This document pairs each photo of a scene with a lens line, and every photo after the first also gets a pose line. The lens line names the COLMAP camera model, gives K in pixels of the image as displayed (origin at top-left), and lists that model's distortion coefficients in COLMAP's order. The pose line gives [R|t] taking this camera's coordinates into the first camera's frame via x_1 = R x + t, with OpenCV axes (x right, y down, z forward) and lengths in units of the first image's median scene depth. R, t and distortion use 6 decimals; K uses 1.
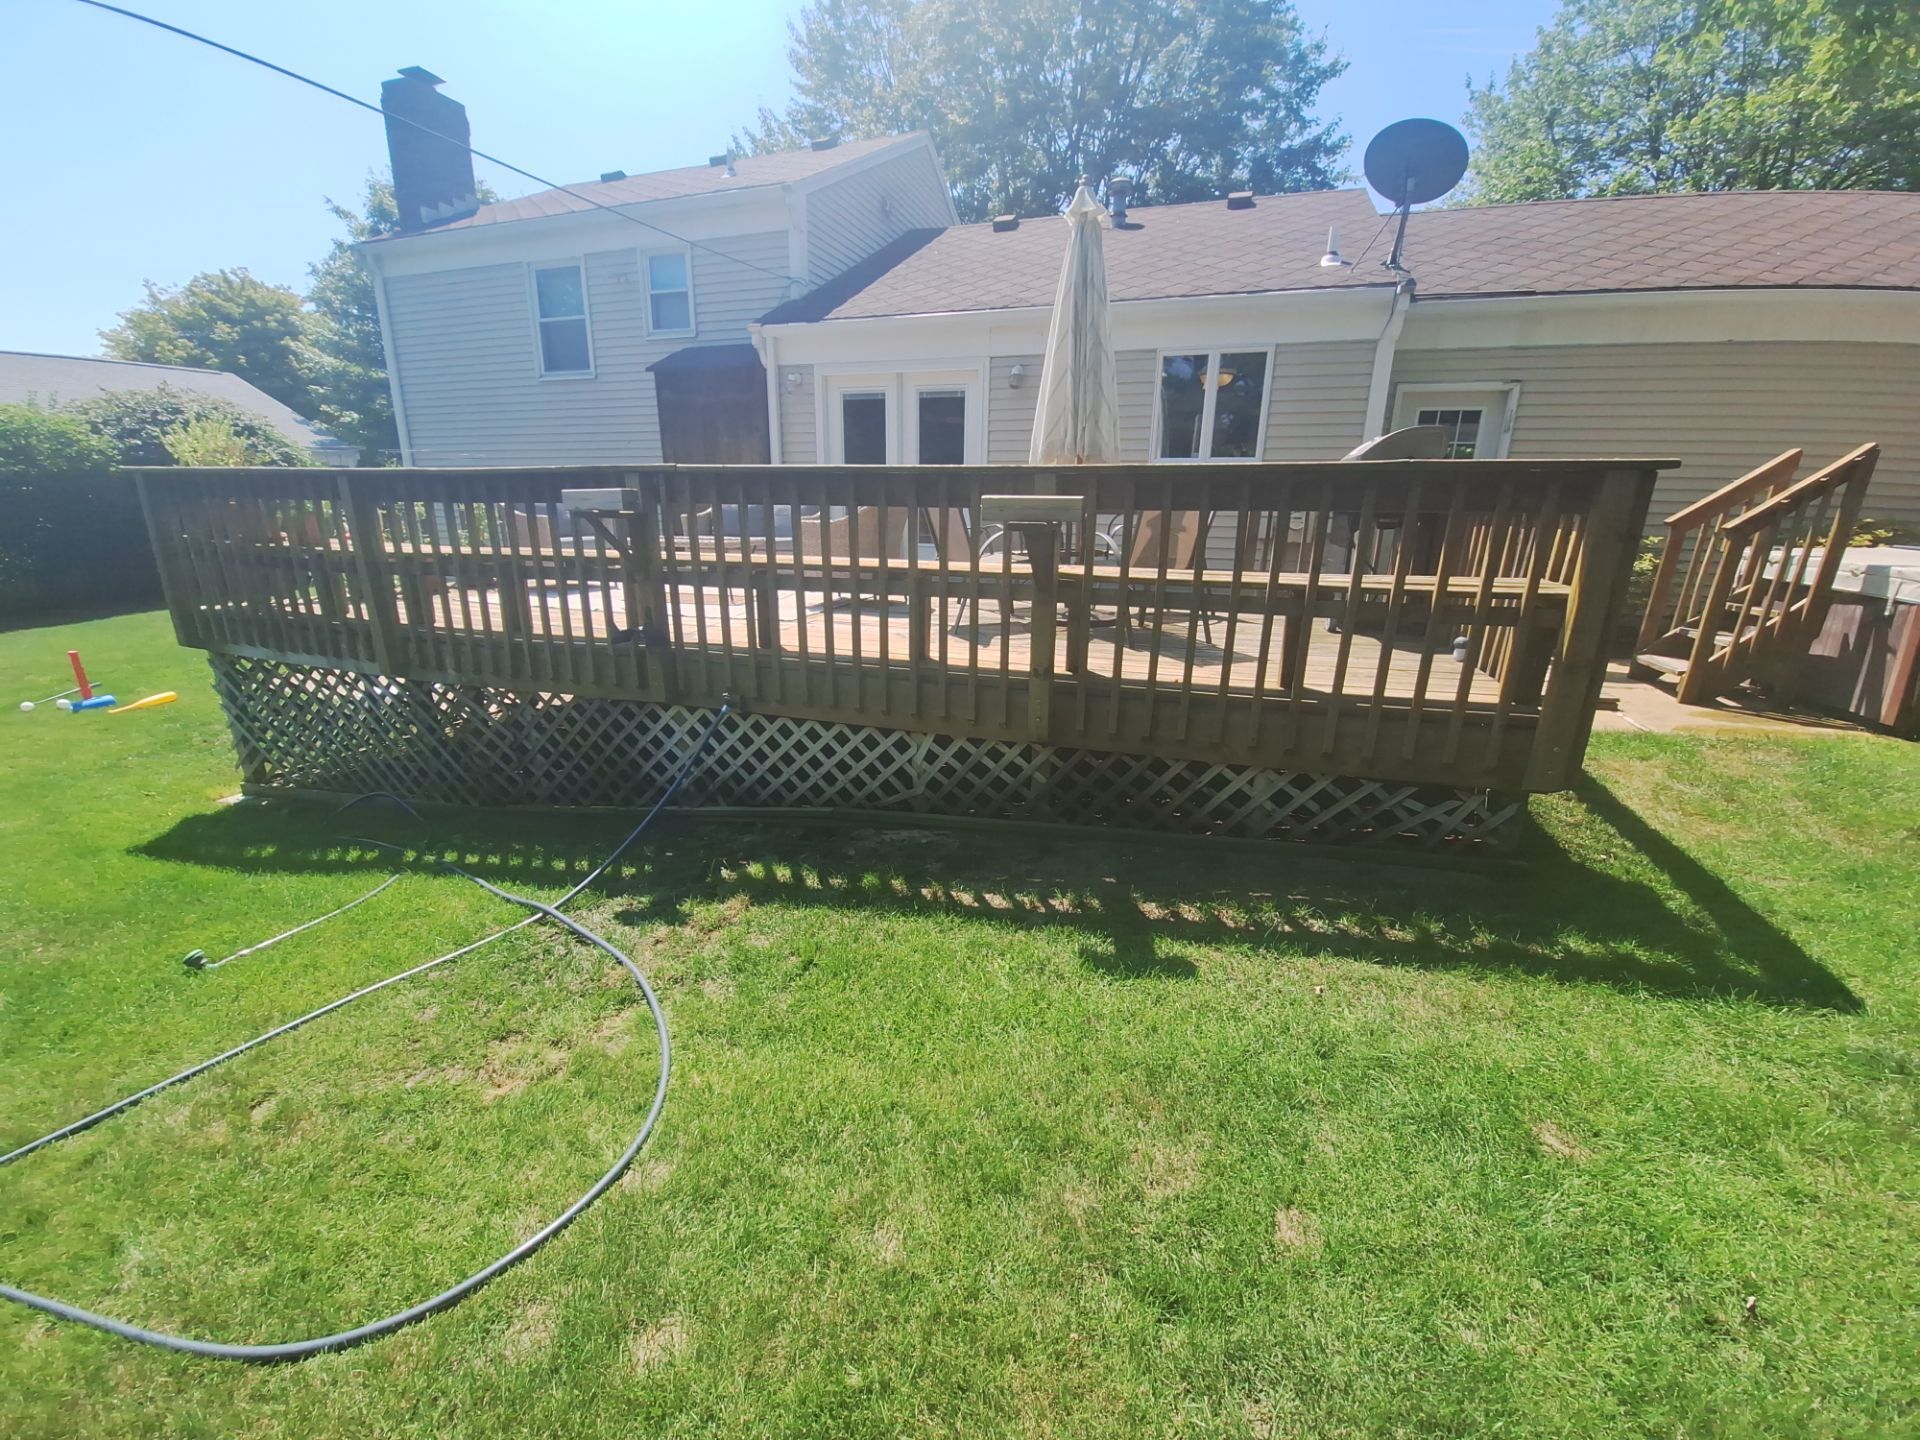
lens RADIAL K [[769.5, 0, 954.6], [0, 769.5, 747.6], [0, 0, 1]] dist [-0.002375, -0.010815]
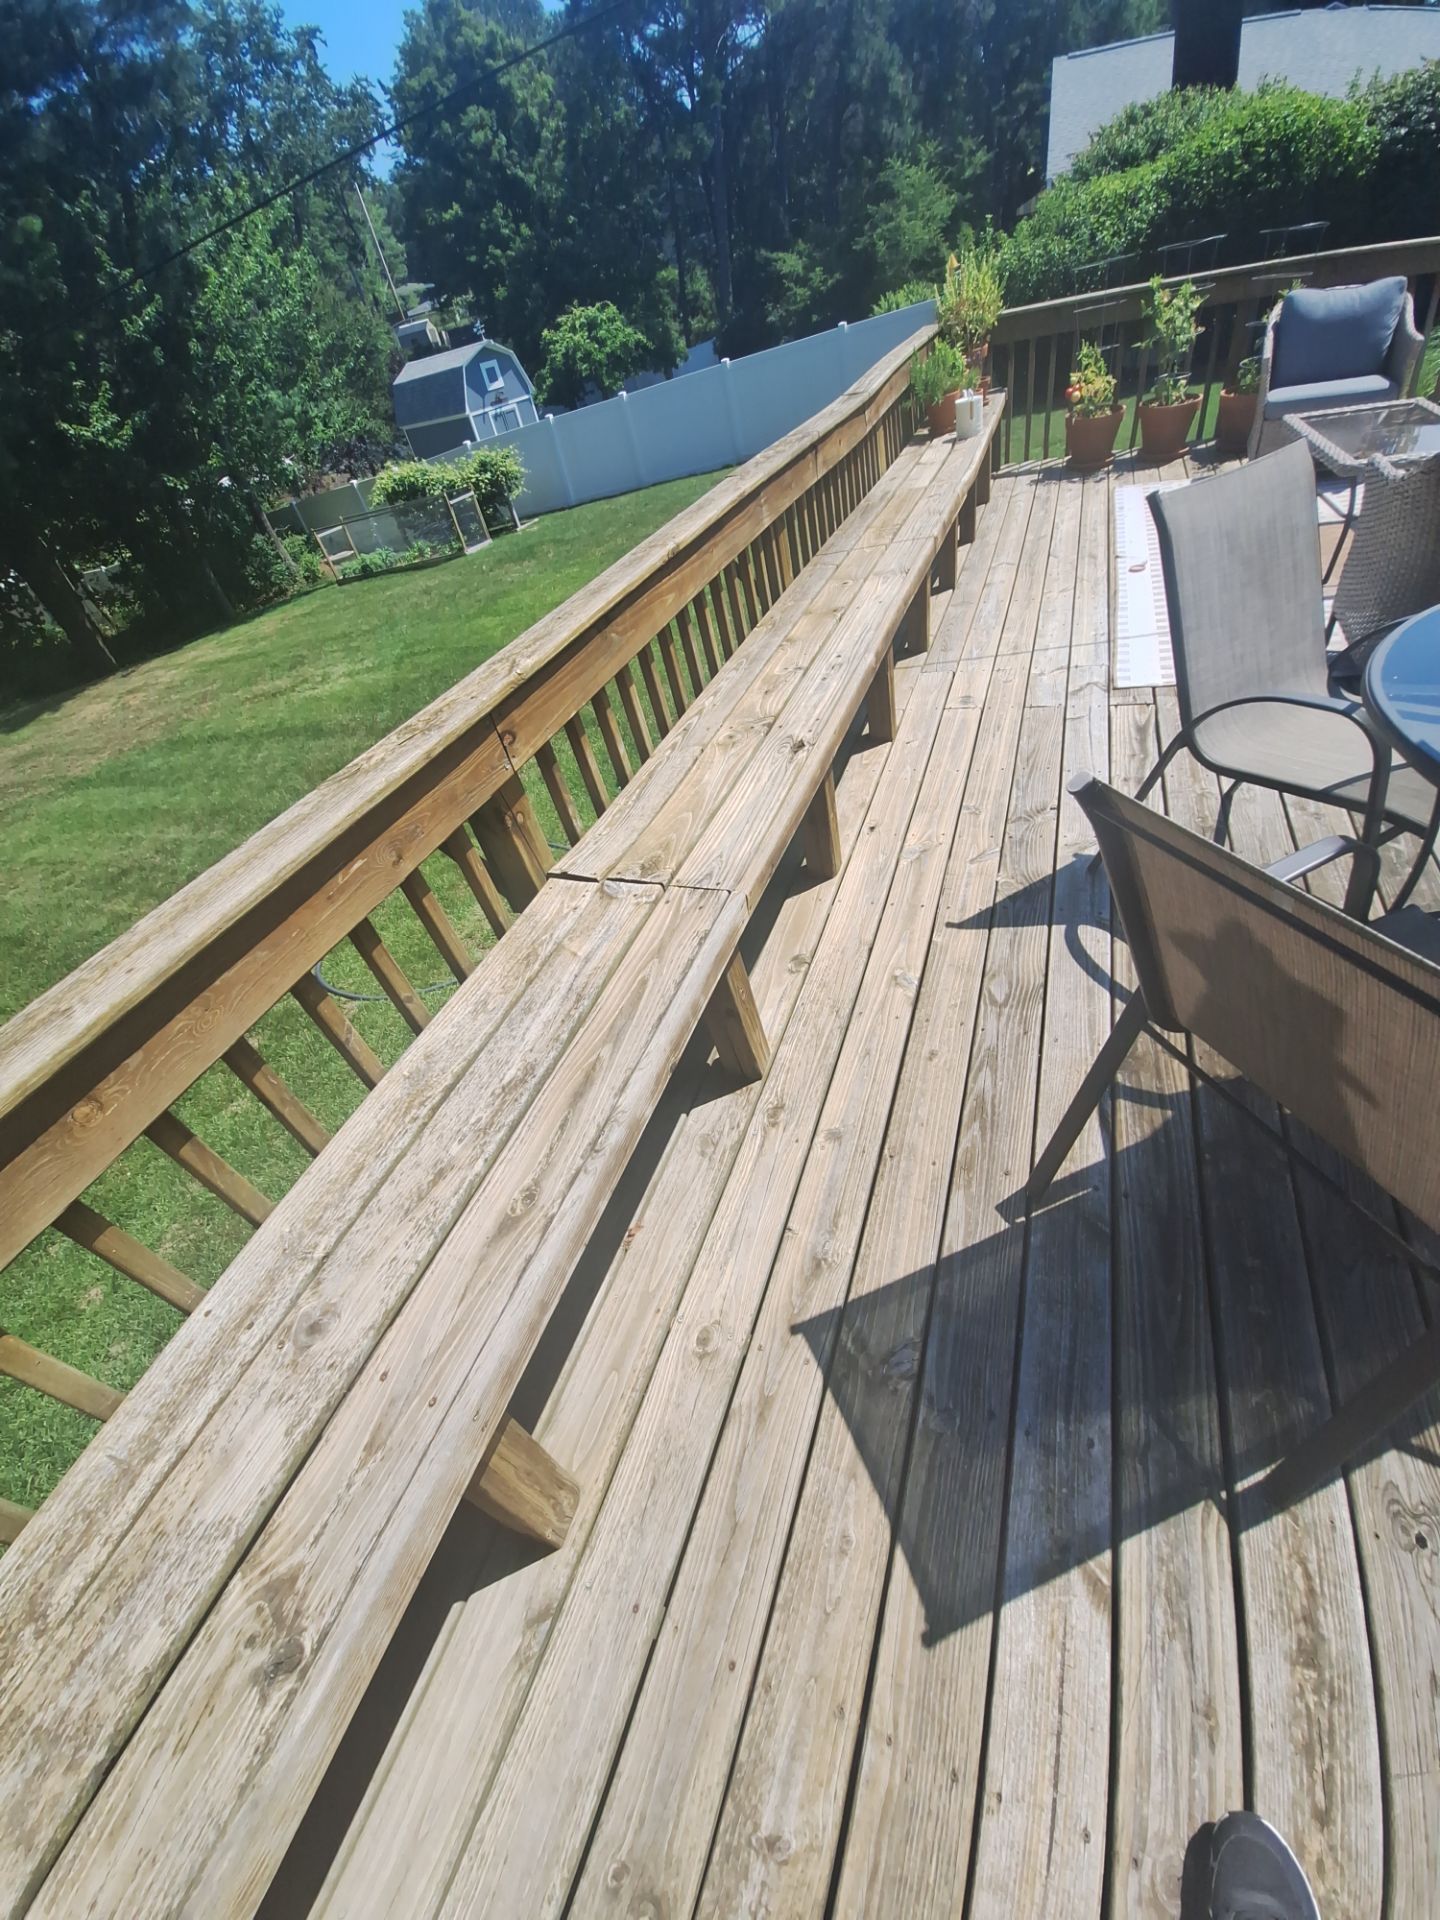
lens RADIAL K [[723.7, 0, 720.0], [0, 723.7, 960.0], [0, 0, 1]] dist [0.010987, -0.013898]
pose [[-0.046132, 0.672459, -0.738696, 0.253530], [-0.112731, 0.731254, 0.672725, -0.243897], [0.992554, 0.114308, 0.042072, 0.495173]]
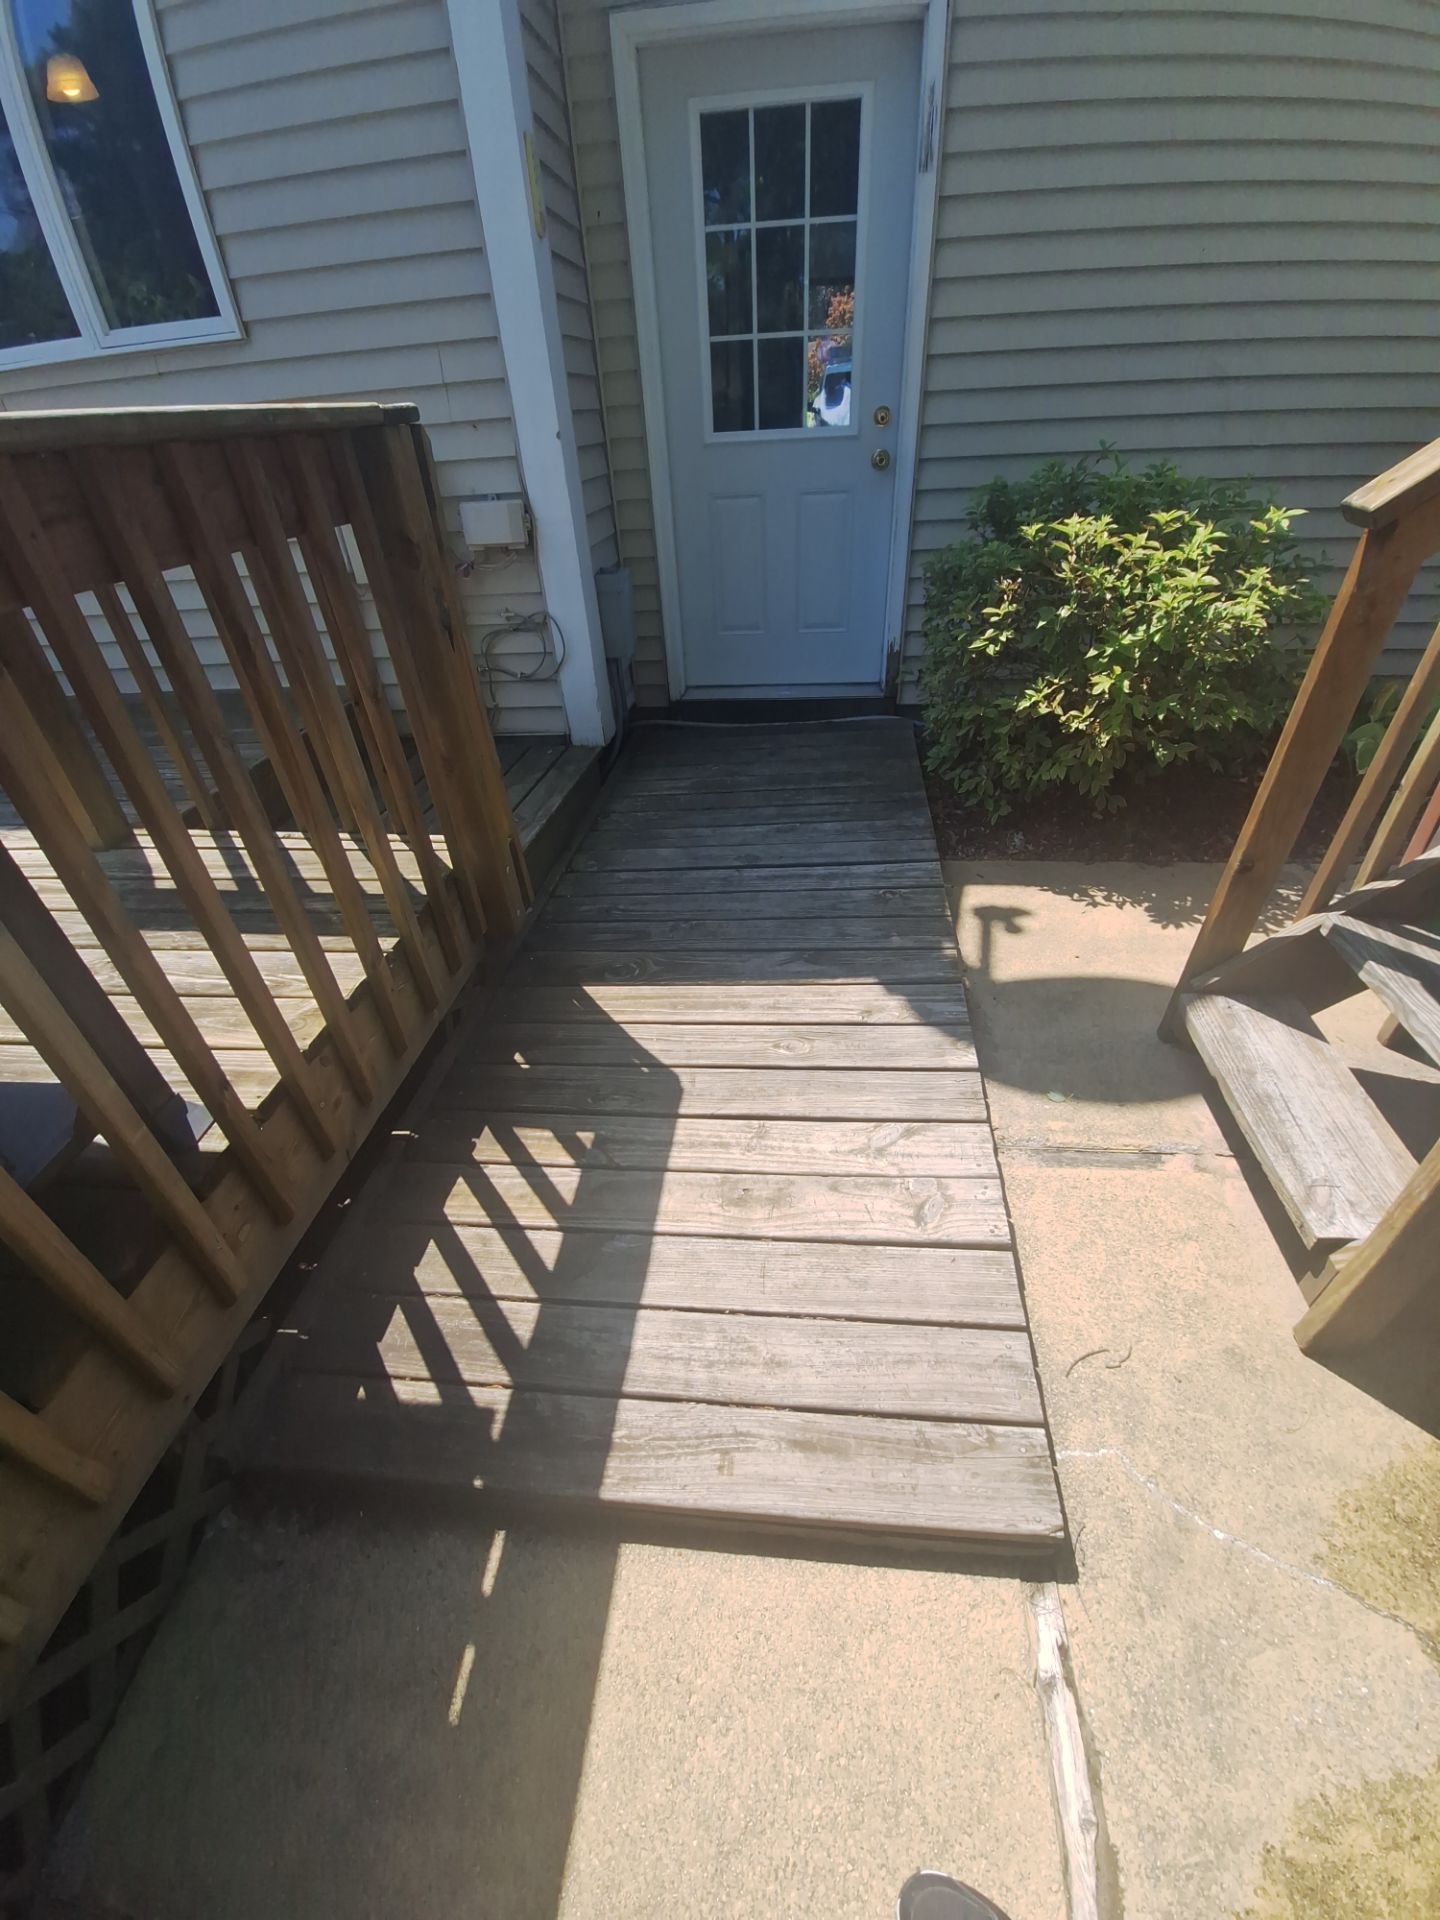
lens RADIAL K [[769.5, 0, 711.6], [0, 769.5, 973.5], [0, 0, 1]] dist [-0.002375, -0.010815]
pose [[0.980842, -0.164813, 0.103854, 0.533893], [0.122951, 0.937267, 0.326210, -0.196930], [-0.151103, -0.307192, 0.939575, 0.584833]]
